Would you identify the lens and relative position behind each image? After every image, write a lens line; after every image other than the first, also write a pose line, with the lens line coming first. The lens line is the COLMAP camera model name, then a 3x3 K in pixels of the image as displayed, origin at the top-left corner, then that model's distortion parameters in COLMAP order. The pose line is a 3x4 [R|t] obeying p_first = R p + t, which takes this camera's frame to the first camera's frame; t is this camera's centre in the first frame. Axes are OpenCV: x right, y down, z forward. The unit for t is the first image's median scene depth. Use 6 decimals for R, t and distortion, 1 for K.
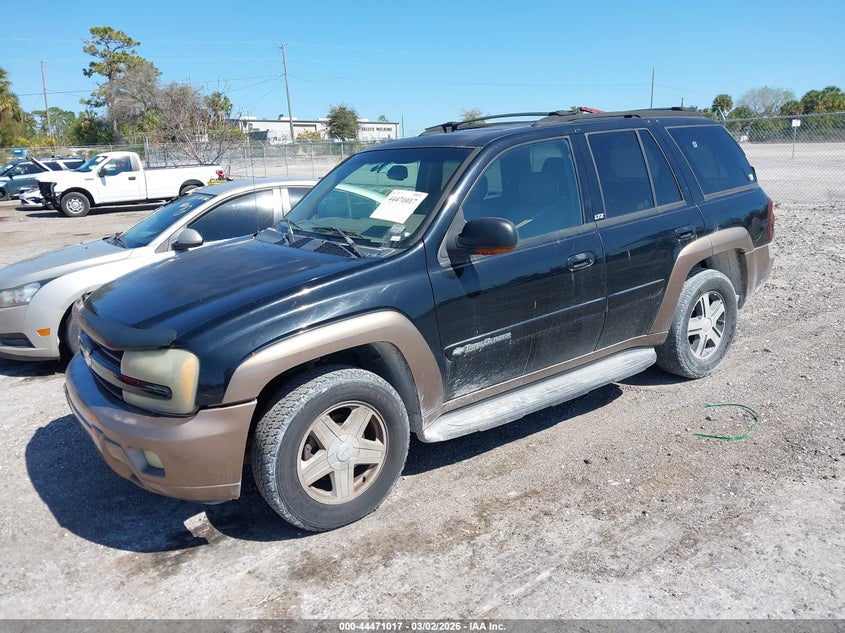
lens RADIAL K [[661.0, 0, 420.1], [0, 661.0, 317.5], [0, 0, 1]] dist [0.006206, -0.002367]
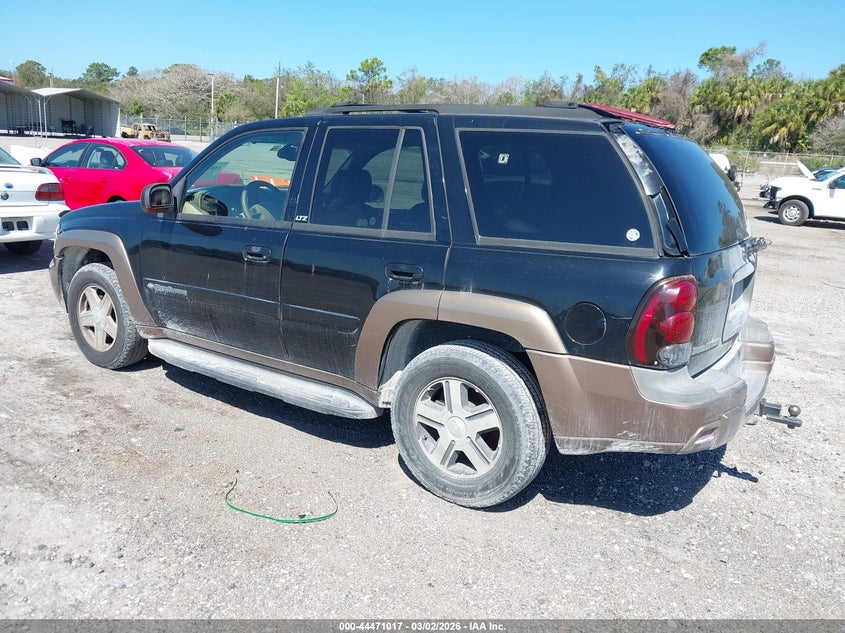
lens RADIAL K [[661.0, 0, 420.1], [0, 661.0, 317.5], [0, 0, 1]] dist [0.006206, -0.002367]
pose [[0.339389, 0.296123, -0.892819, 1.055961], [-0.307446, 0.931947, 0.192230, -0.224916], [0.888984, 0.209252, 0.407334, 0.724528]]
